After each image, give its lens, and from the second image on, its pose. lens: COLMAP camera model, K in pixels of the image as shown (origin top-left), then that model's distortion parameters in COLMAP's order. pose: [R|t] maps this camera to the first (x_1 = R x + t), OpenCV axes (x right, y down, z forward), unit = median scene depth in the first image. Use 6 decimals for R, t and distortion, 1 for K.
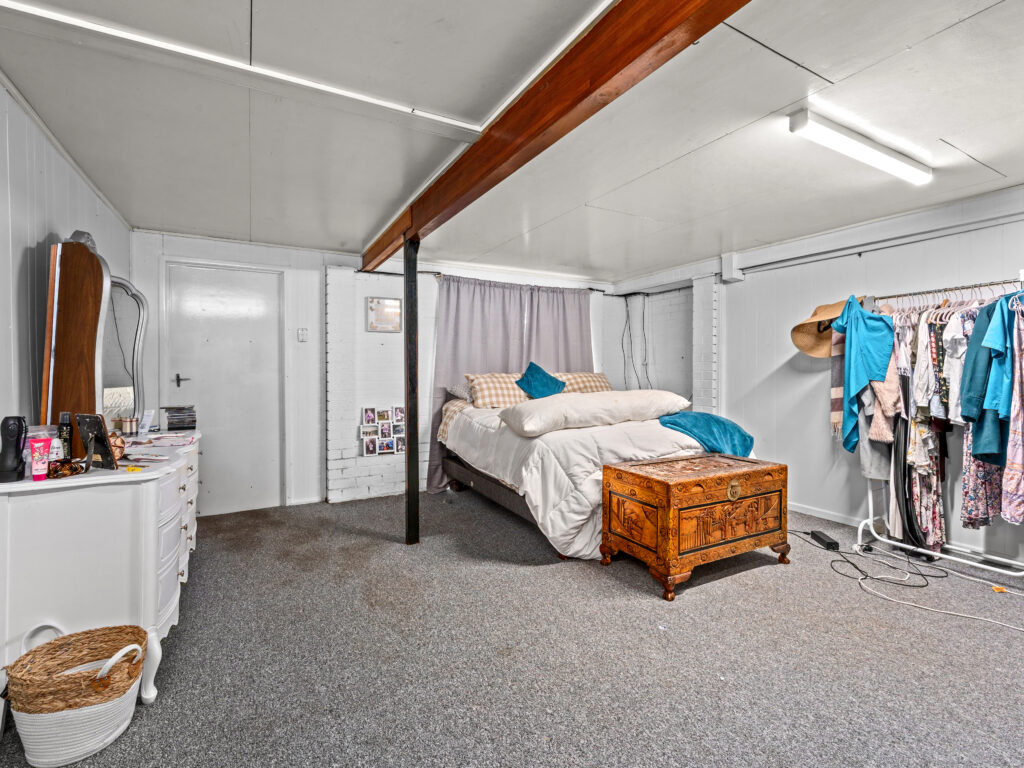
lens RADIAL K [[467.6, 0, 510.9], [0, 467.6, 377.4], [0, 0, 1]] dist [-0.002821, -0.000659]
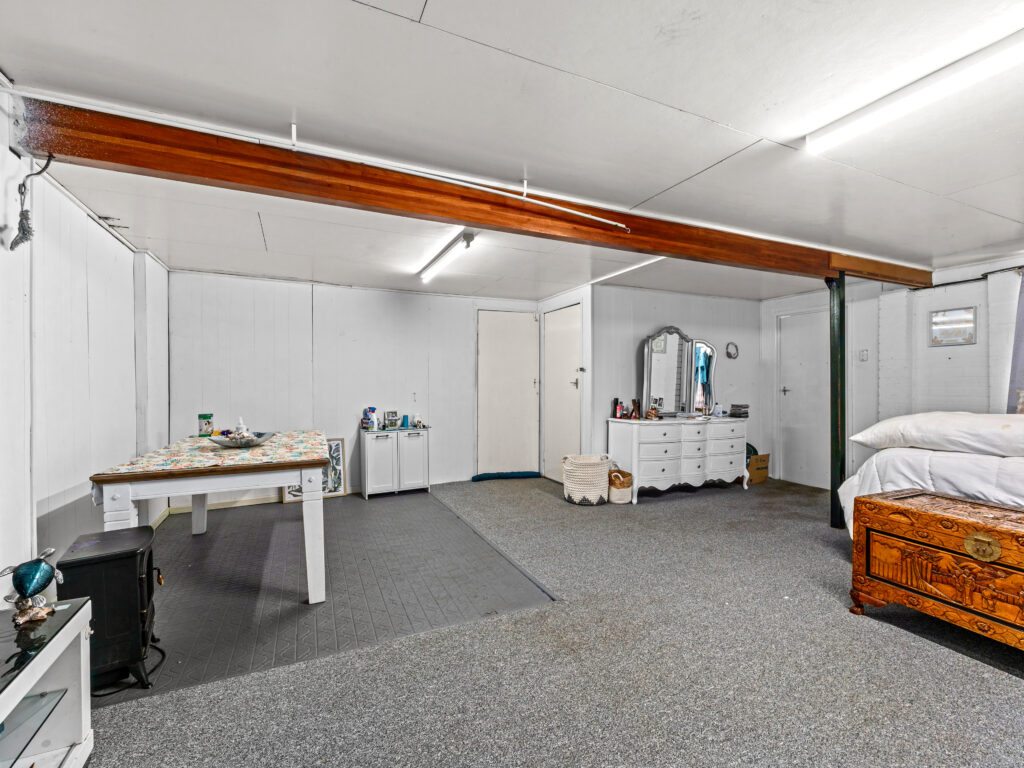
lens RADIAL K [[467.6, 0, 512.9], [0, 467.6, 384.4], [0, 0, 1]] dist [-0.002821, -0.000659]
pose [[-0.069730, 0.005322, -0.997552, 1.196670], [-0.019605, 0.999785, 0.006704, -0.008972], [0.997373, 0.020025, -0.069610, 0.277015]]
